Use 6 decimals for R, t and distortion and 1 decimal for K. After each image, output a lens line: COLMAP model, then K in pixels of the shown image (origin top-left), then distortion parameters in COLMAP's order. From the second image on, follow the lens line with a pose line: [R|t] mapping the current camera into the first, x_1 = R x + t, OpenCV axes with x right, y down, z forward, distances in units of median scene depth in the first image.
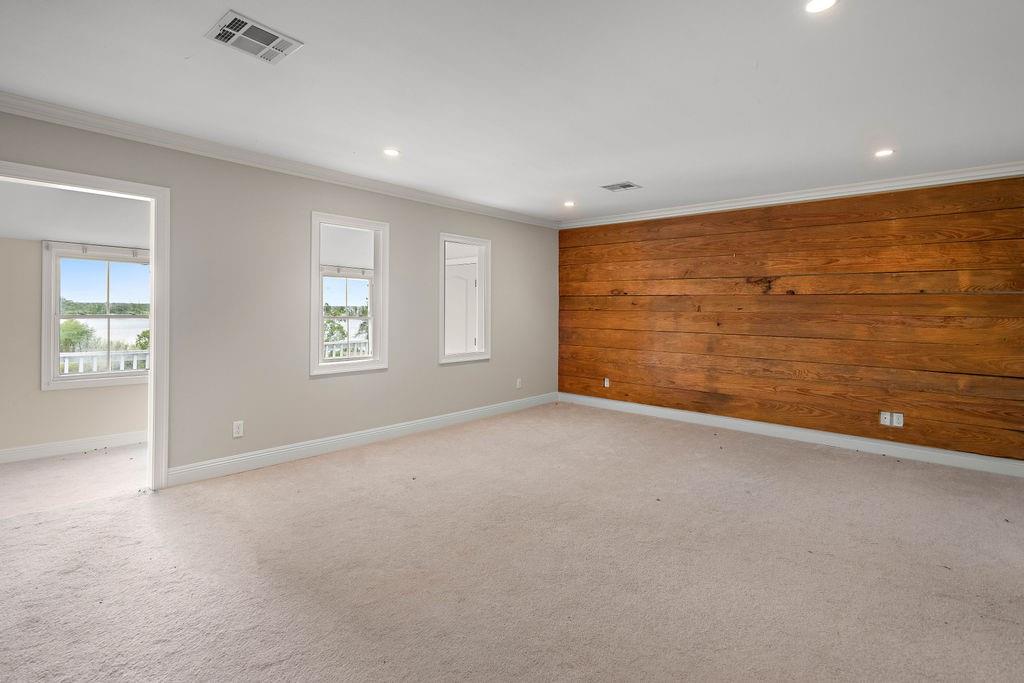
lens RADIAL K [[492.6, 0, 510.2], [0, 492.6, 324.4], [0, 0, 1]] dist [0.000628, 0.000369]
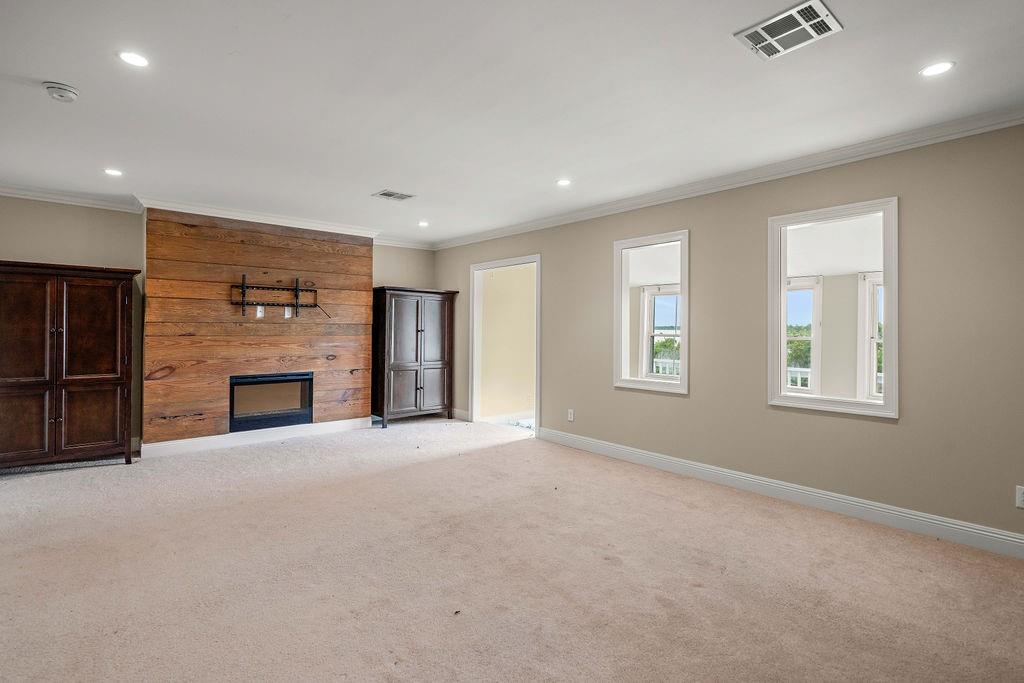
lens RADIAL K [[492.6, 0, 510.2], [0, 492.6, 324.4], [0, 0, 1]] dist [0.000628, 0.000369]
pose [[-0.123400, -0.018288, -0.992188, 0.607825], [-0.036725, 0.999229, -0.013850, -0.011367], [0.991677, 0.034729, -0.123977, 0.718241]]
